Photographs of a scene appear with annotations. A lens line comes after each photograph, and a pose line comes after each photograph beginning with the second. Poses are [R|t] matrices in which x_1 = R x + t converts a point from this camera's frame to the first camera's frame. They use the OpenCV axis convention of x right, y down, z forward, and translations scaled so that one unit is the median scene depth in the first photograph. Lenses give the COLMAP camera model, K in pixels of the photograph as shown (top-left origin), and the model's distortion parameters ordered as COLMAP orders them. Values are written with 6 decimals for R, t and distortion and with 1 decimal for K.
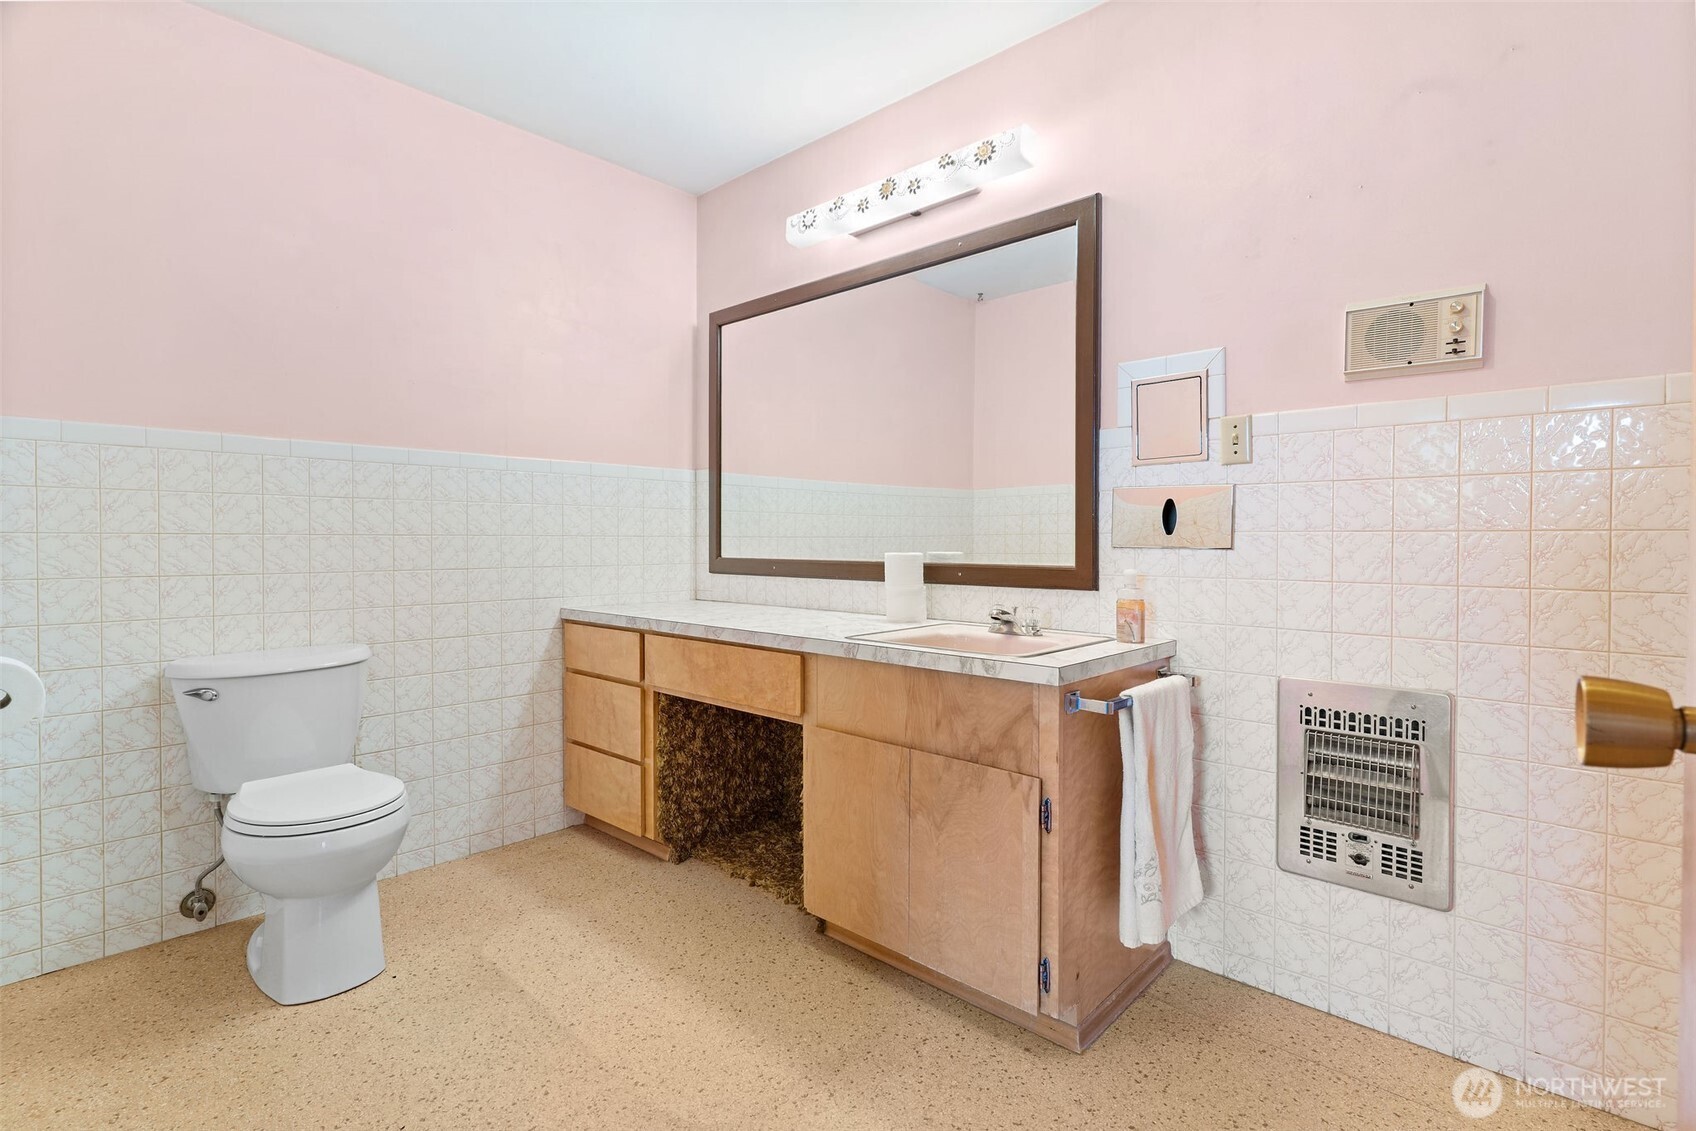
lens RADIAL K [[809.6, 0, 854.8], [0, 809.6, 552.1], [0, 0, 1]] dist [0.002869, -0.001253]
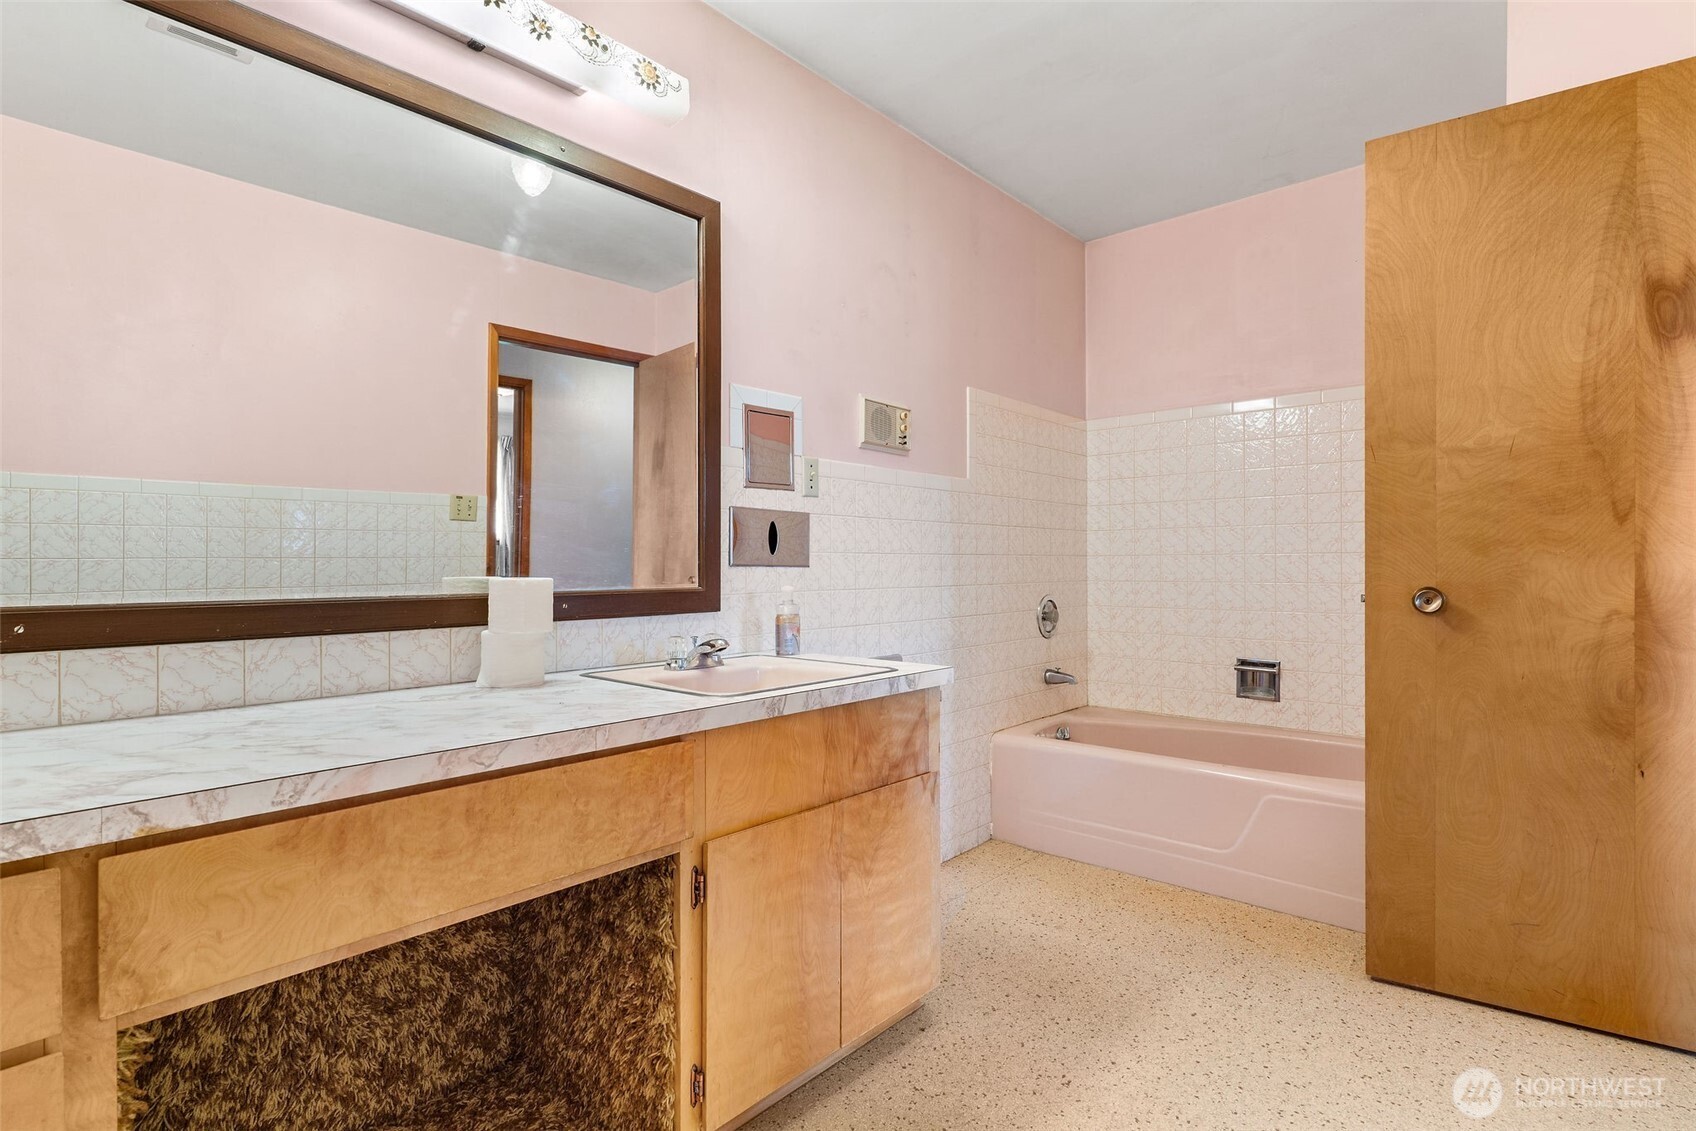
lens RADIAL K [[809.6, 0, 855.0], [0, 809.6, 568.3], [0, 0, 1]] dist [0.002869, -0.001253]
pose [[-0.011637, -0.005278, 0.999918, -0.752349], [0.018628, 0.999811, 0.005494, -0.006500], [-0.999759, 0.018690, -0.011537, 0.952076]]
